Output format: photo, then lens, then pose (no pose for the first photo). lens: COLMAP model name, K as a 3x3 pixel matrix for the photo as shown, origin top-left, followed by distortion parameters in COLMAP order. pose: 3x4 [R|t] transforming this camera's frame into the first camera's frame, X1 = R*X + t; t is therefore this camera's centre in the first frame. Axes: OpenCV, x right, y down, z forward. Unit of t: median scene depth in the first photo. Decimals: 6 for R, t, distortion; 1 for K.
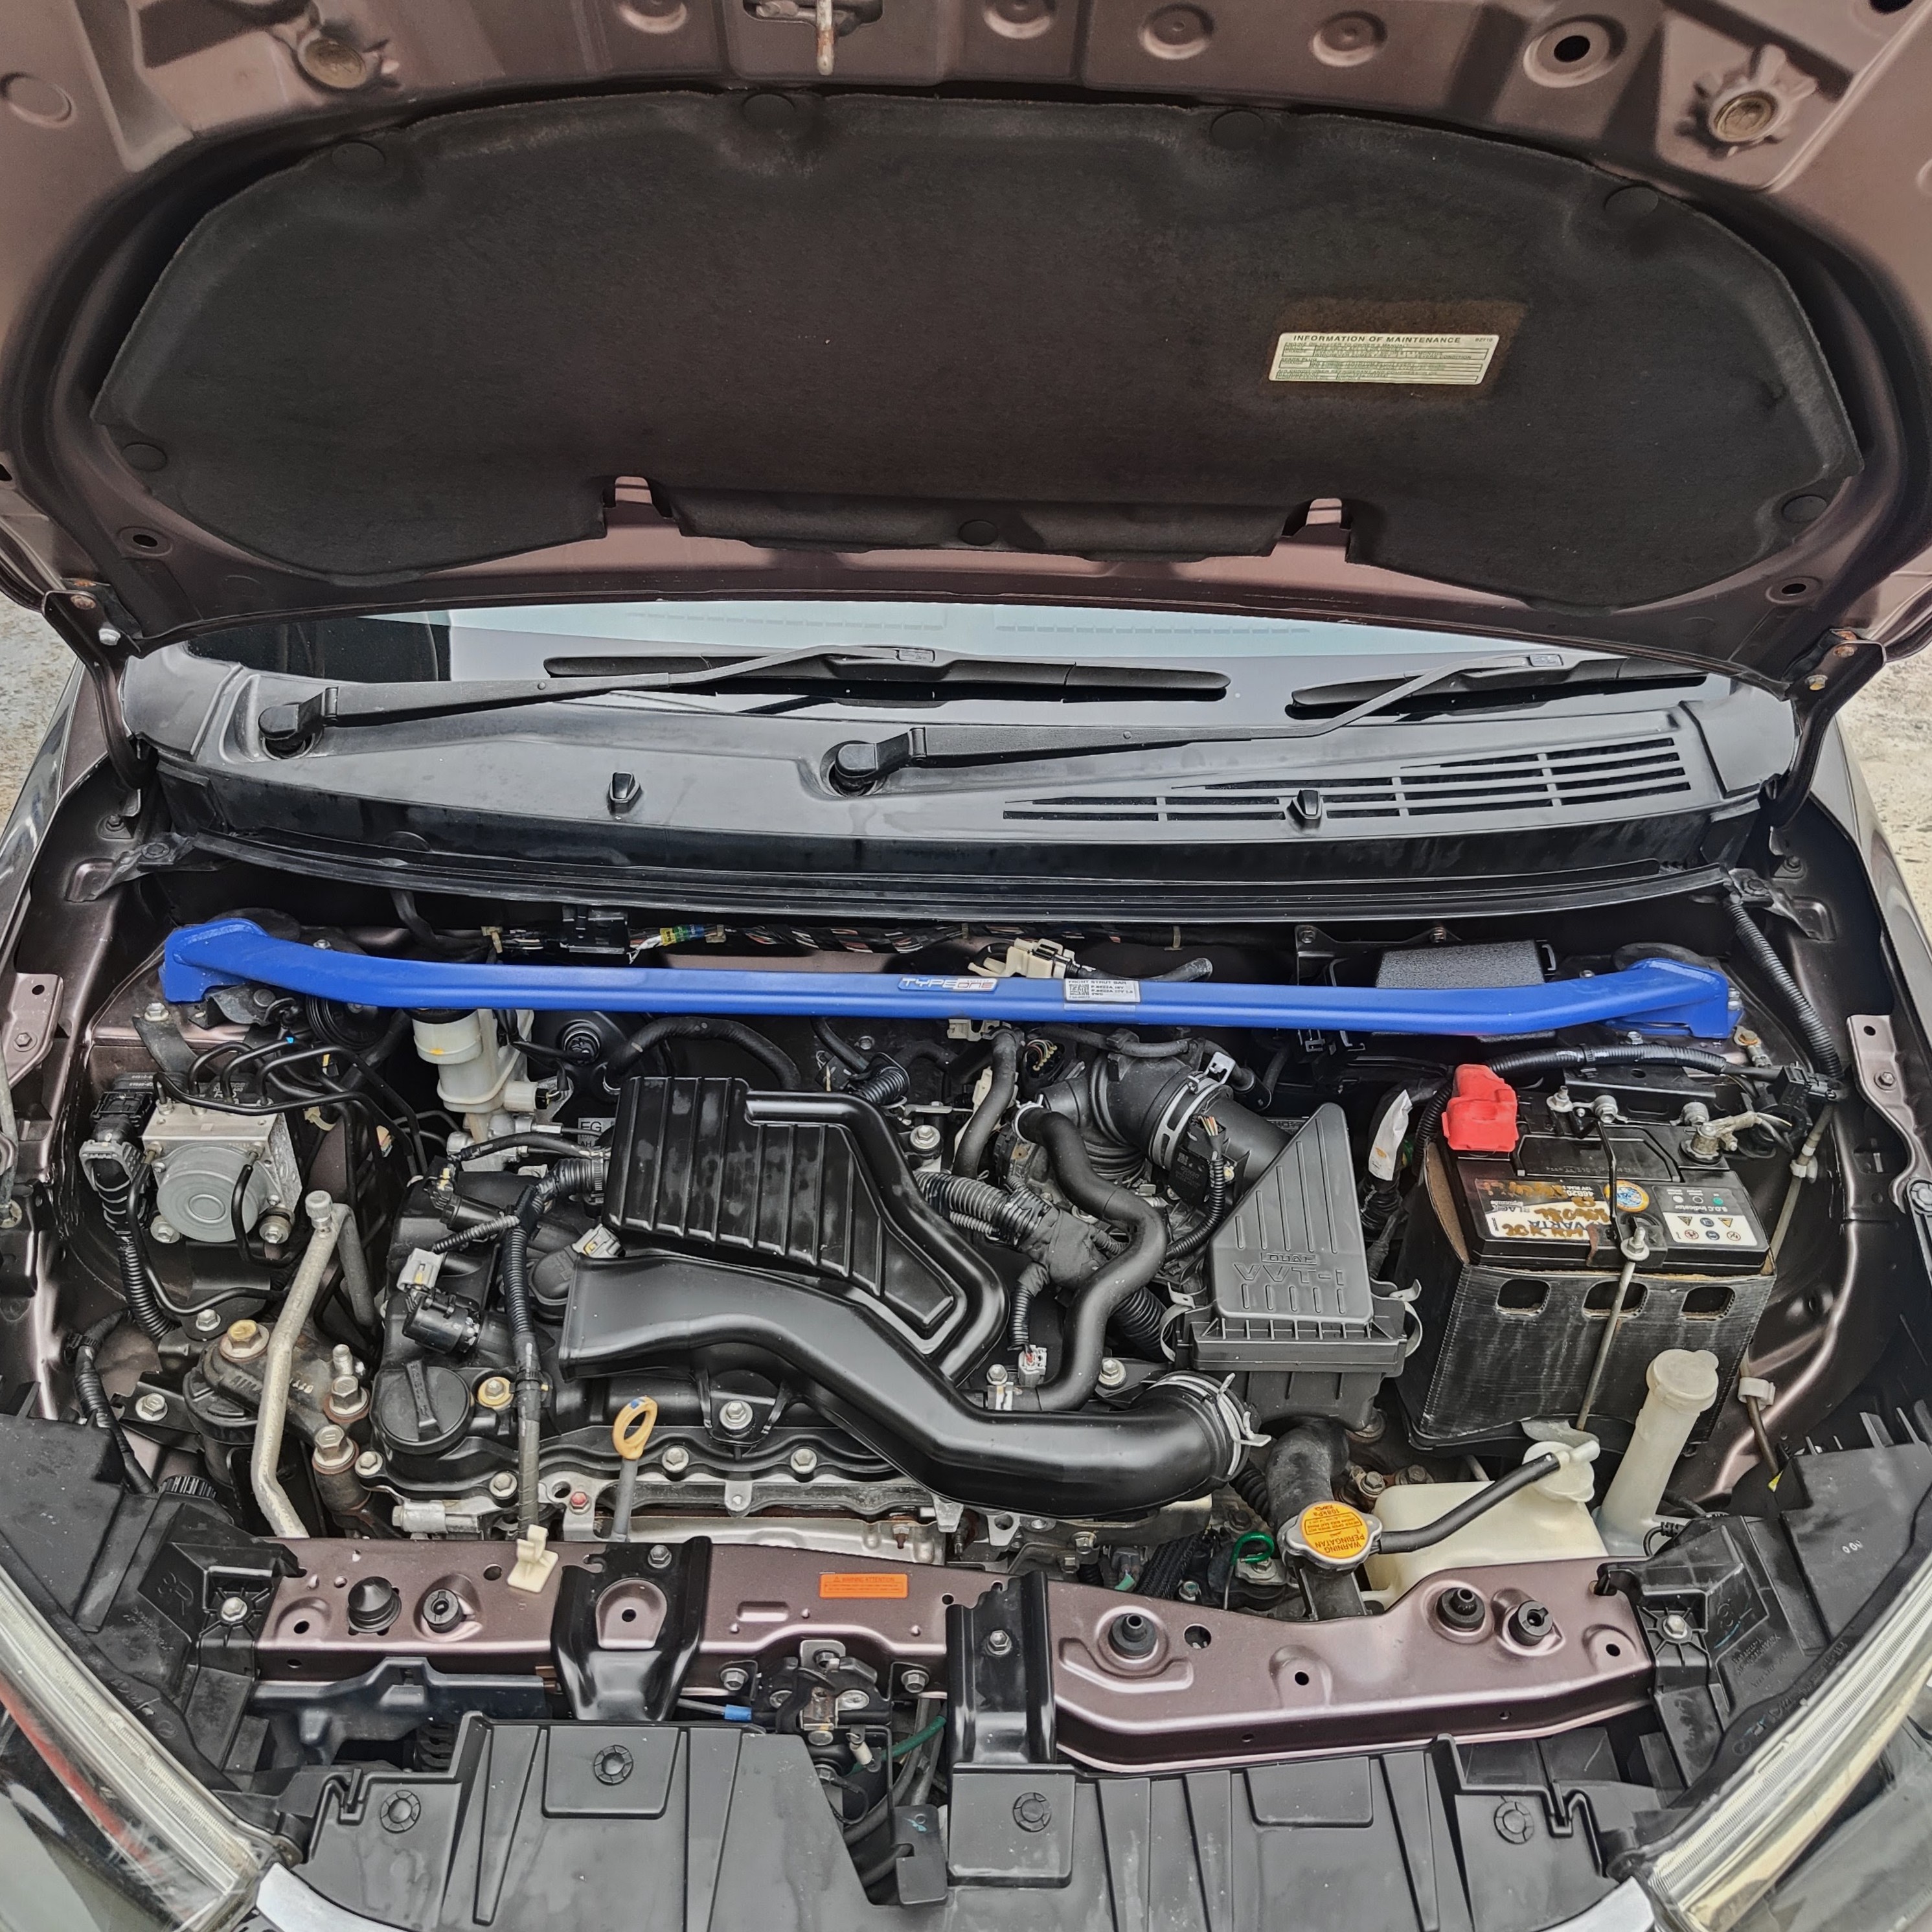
lens RADIAL K [[1792.6, 0, 966.0], [0, 1792.6, 966.0], [0, 0, 1]] dist [-0.001241, 0.016820]
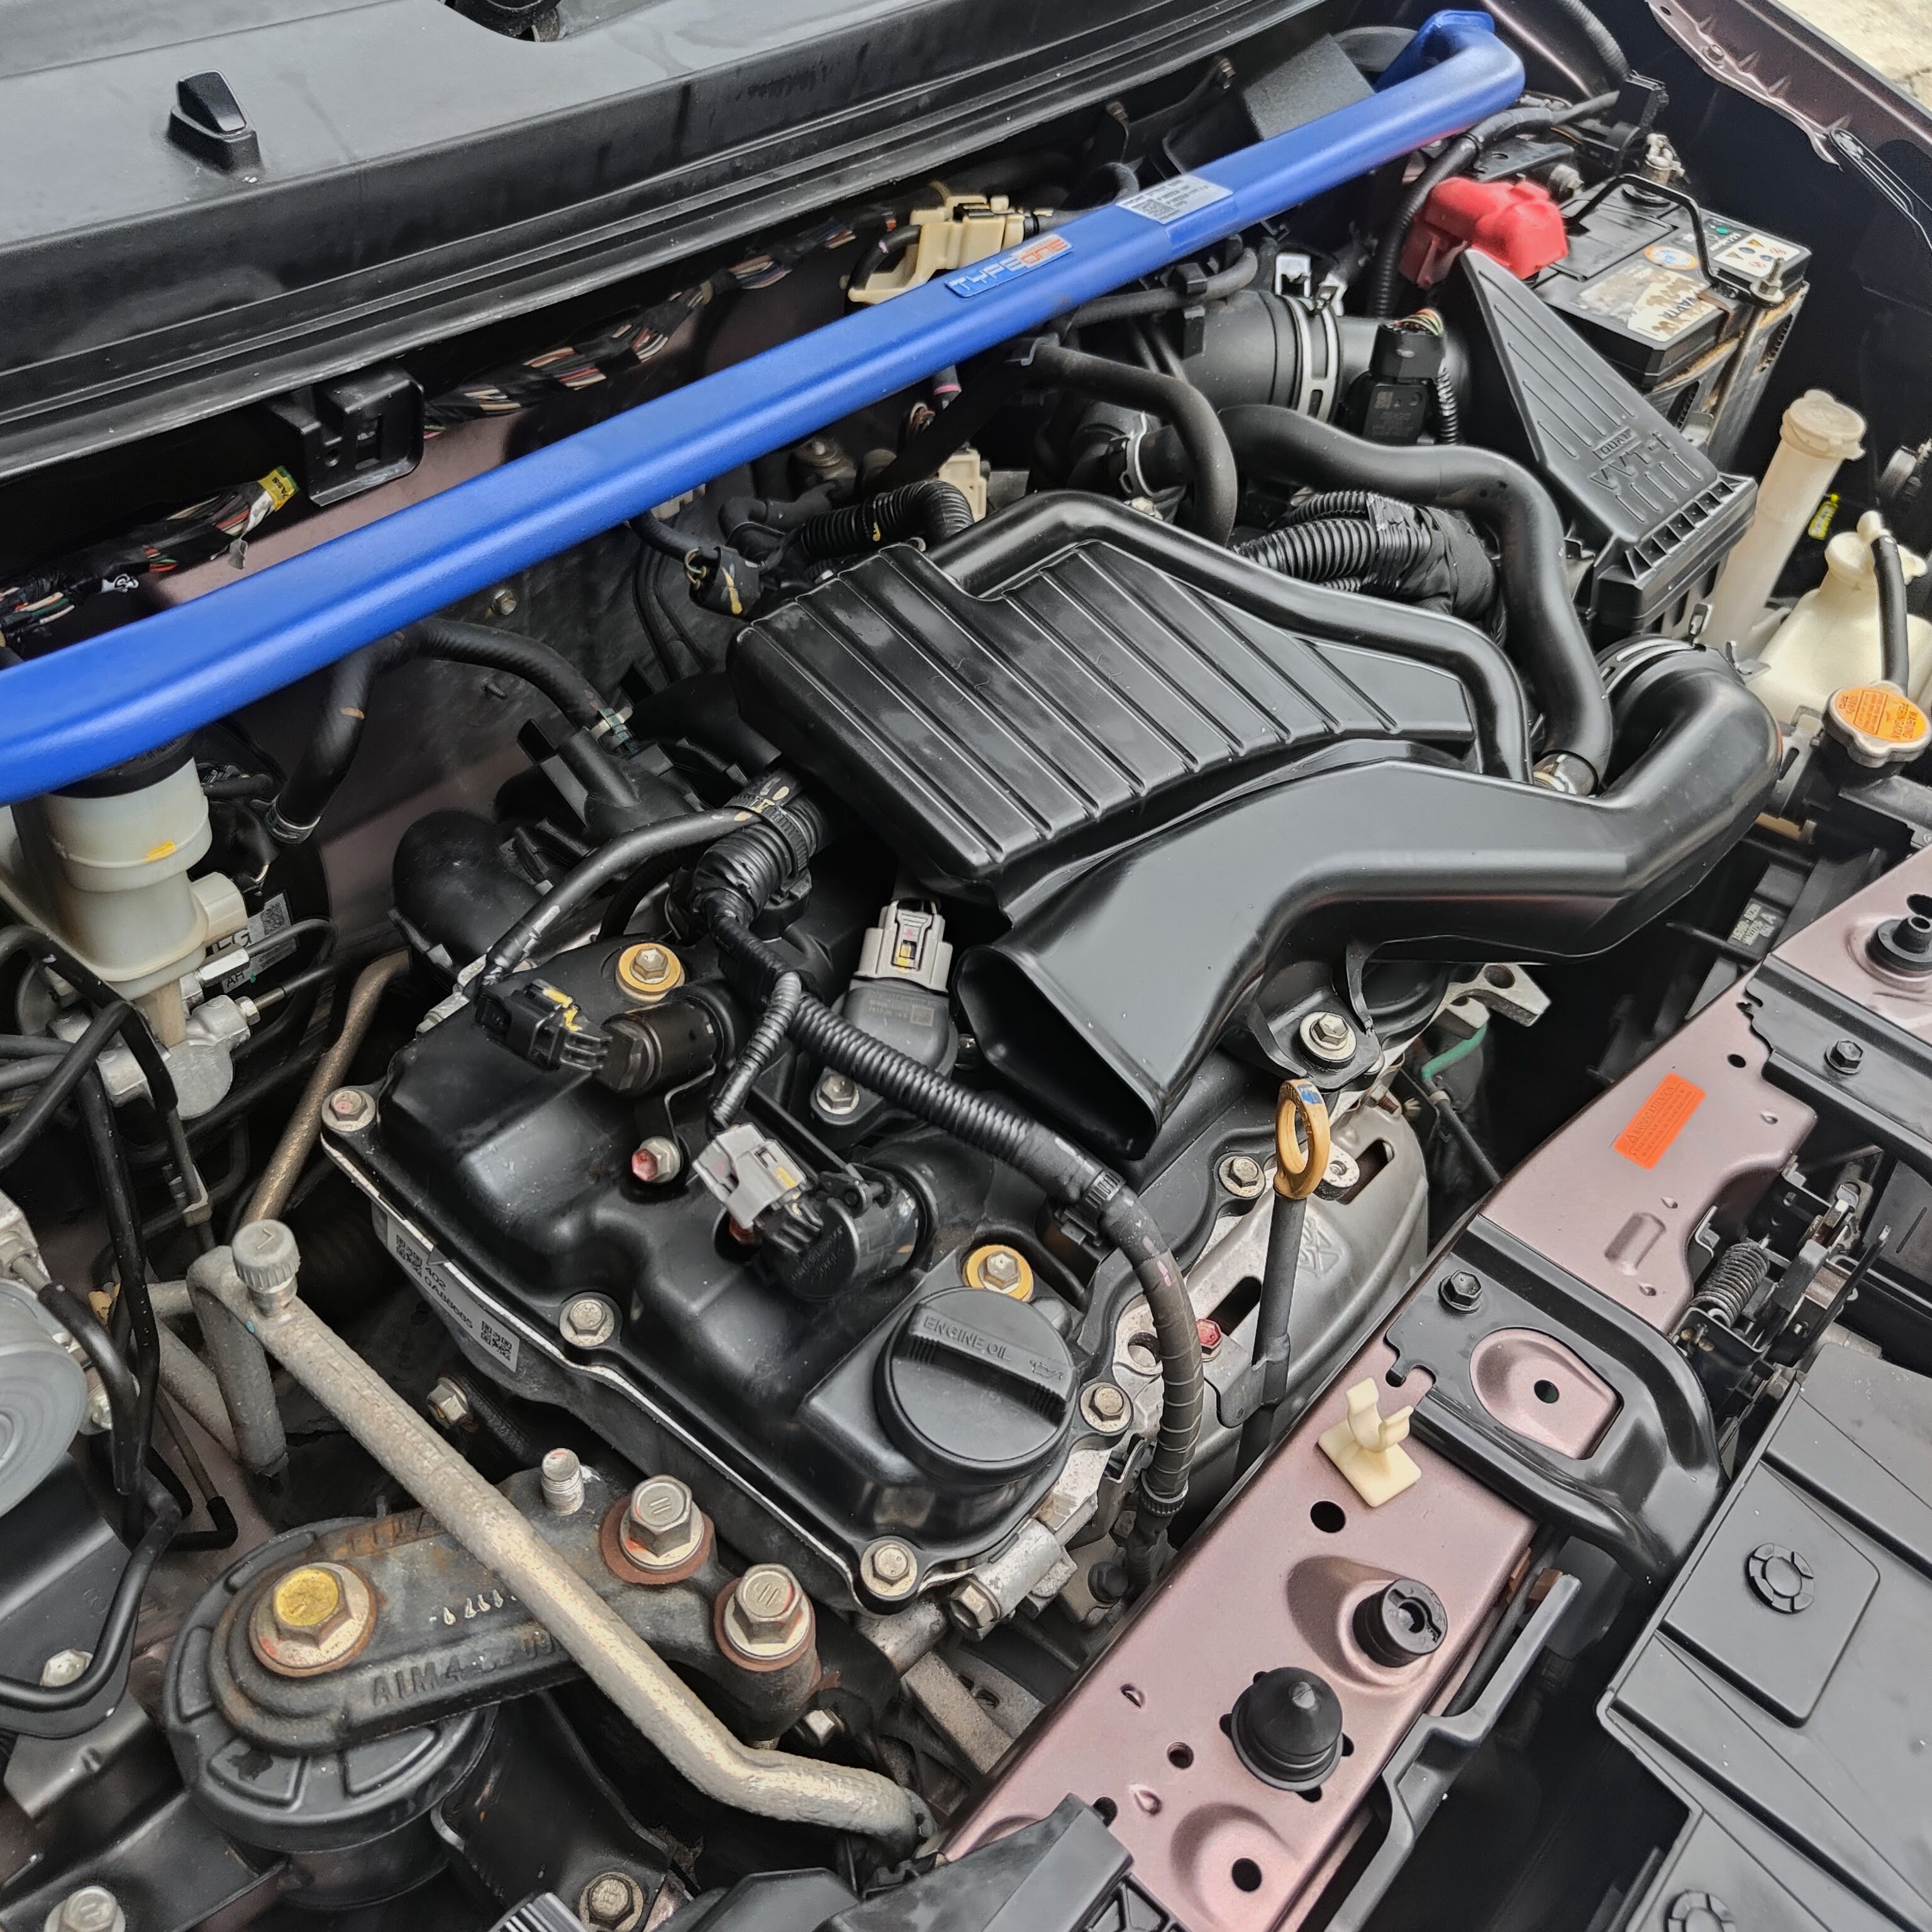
lens RADIAL K [[1792.6, 0, 966.0], [0, 1792.6, 966.0], [0, 0, 1]] dist [-0.001241, 0.016820]
pose [[0.661659, -0.523586, 0.536717, -0.417690], [0.387802, 0.851600, 0.352687, -0.005844], [-0.641730, -0.025218, 0.766516, 0.552574]]
